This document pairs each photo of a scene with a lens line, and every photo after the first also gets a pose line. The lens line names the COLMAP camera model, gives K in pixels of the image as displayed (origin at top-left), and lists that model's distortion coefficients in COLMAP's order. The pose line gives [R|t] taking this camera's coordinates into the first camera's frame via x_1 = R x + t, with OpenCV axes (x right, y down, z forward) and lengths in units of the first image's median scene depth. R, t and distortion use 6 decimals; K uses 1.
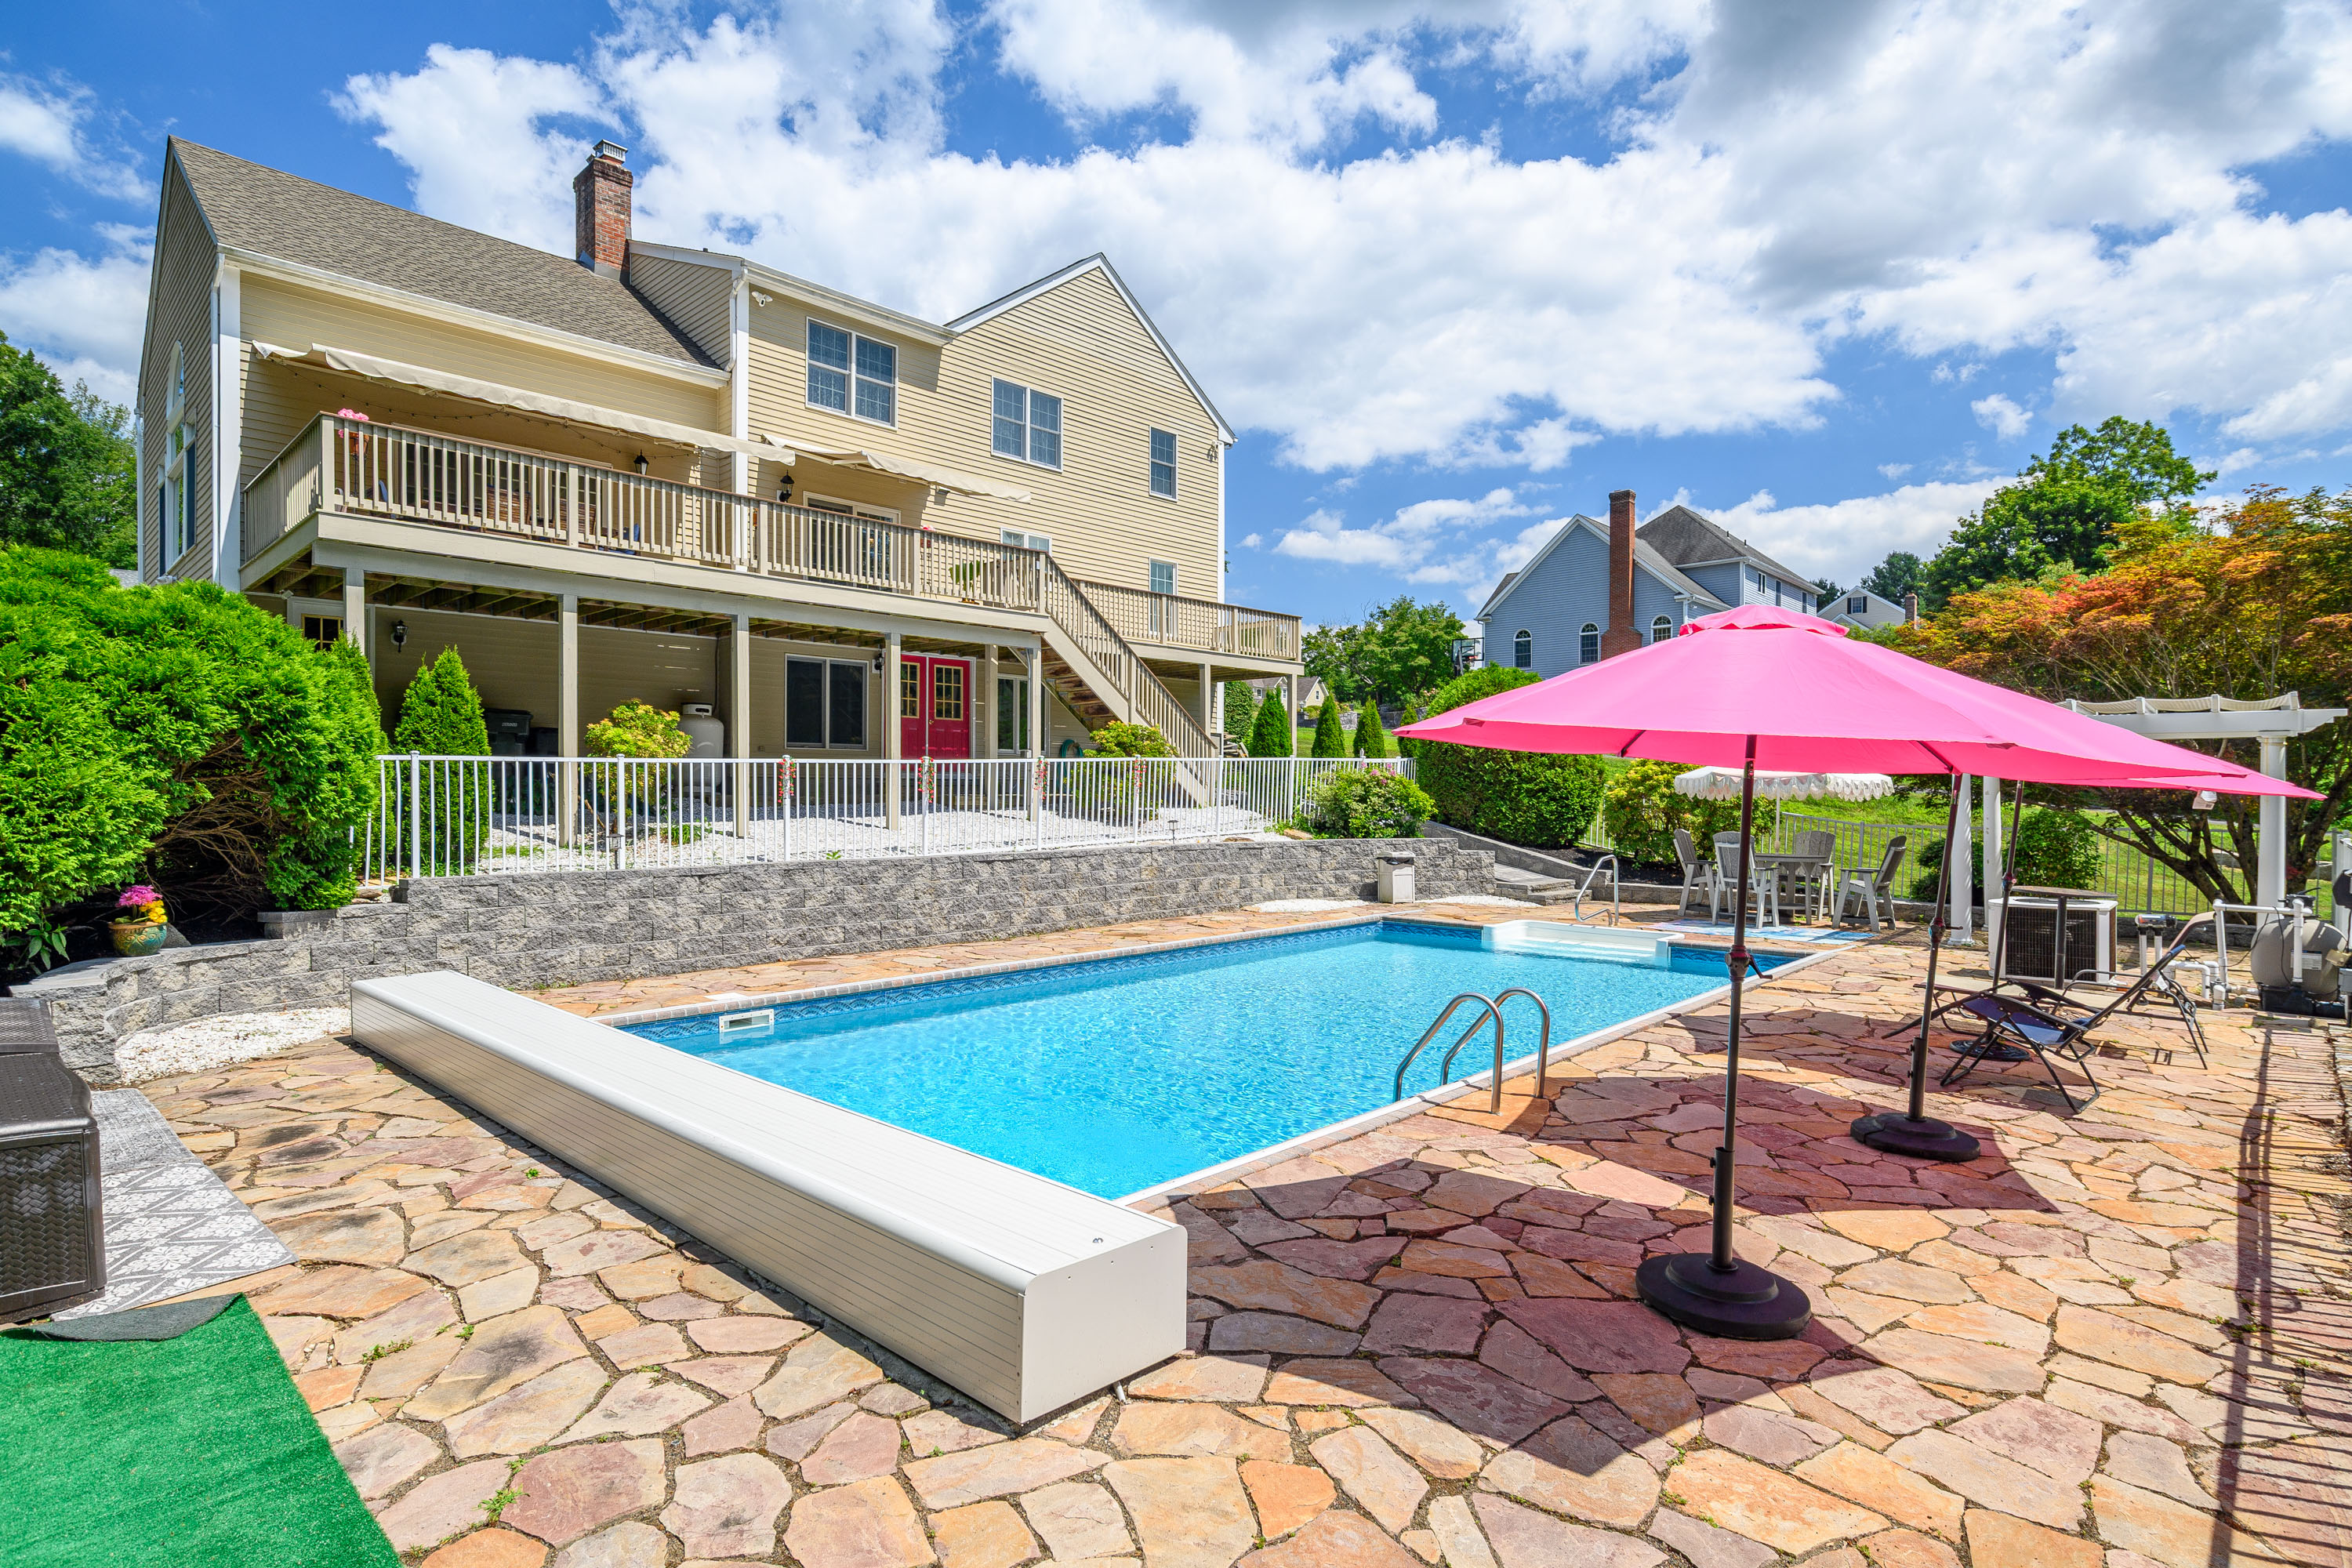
lens RADIAL K [[1179.8, 0, 1171.8], [0, 1179.8, 790.8], [0, 0, 1]] dist [-0.004488, 0.003395]
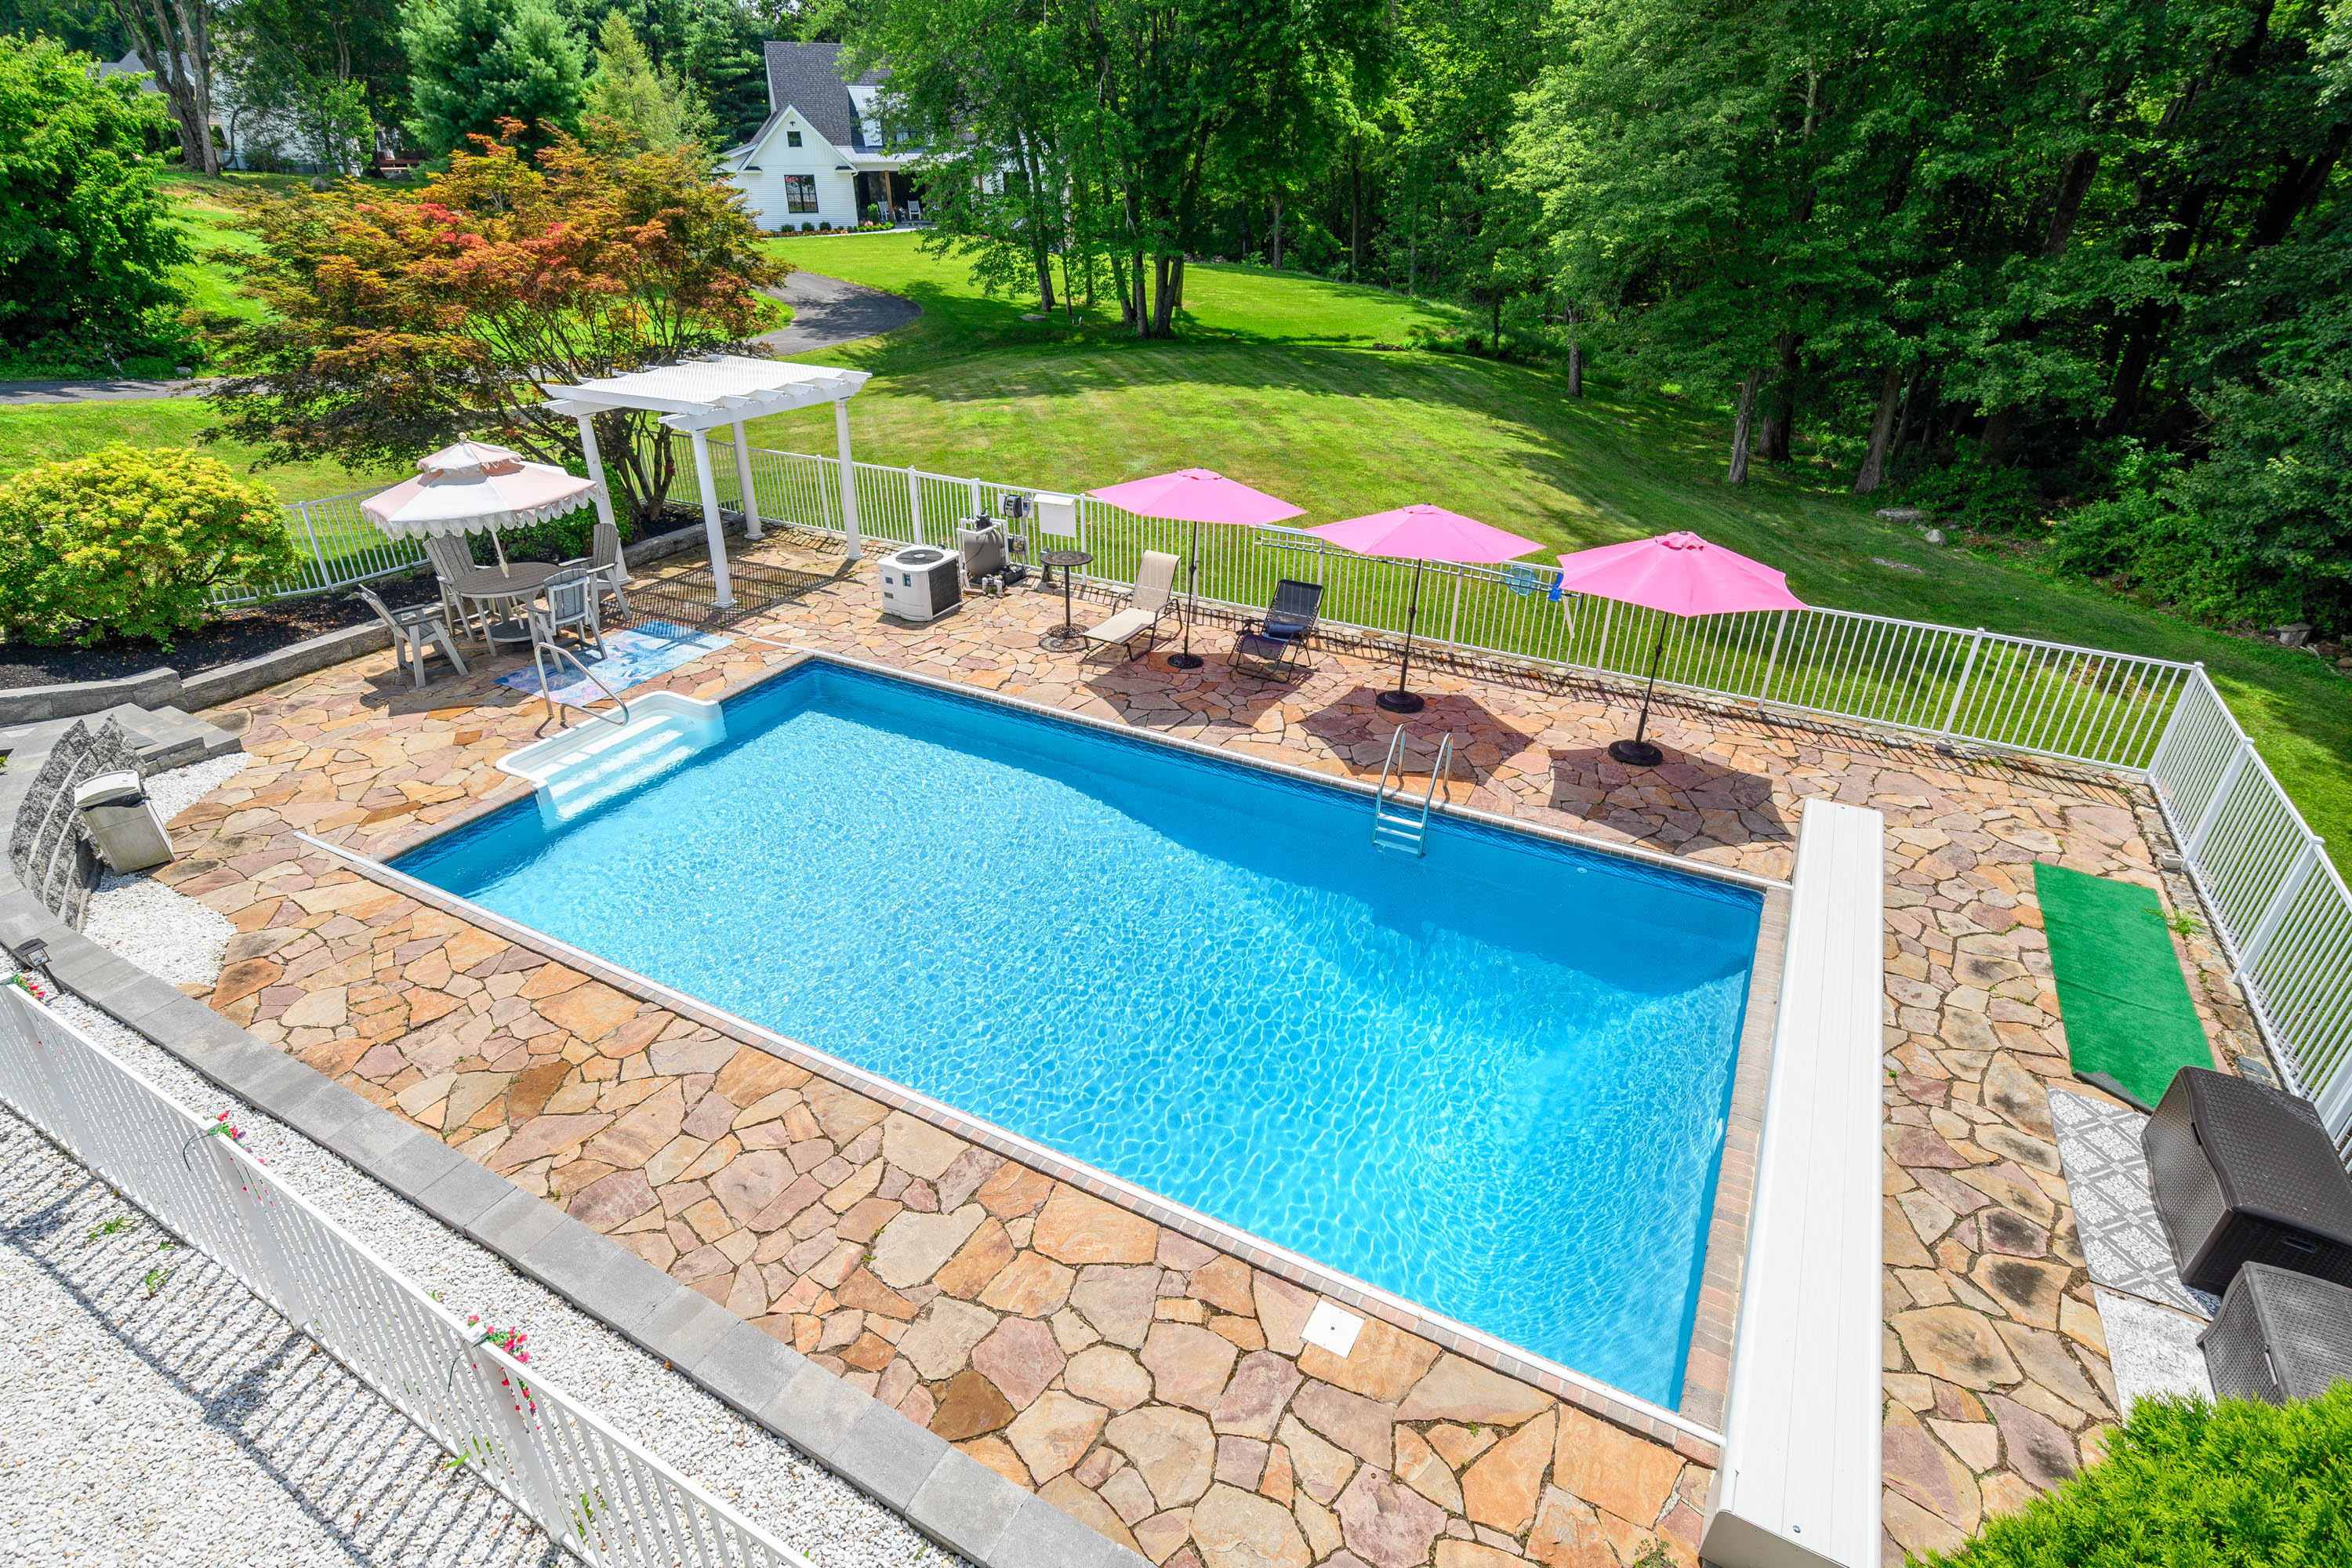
lens RADIAL K [[1179.8, 0, 1173.5], [0, 1179.8, 777.6], [0, 0, 1]] dist [-0.004488, 0.003395]
pose [[-0.261103, -0.457805, 0.849847, -1.592272], [-0.006354, 0.881183, 0.472733, -0.824274], [-0.965290, 0.118032, -0.232988, 2.475719]]
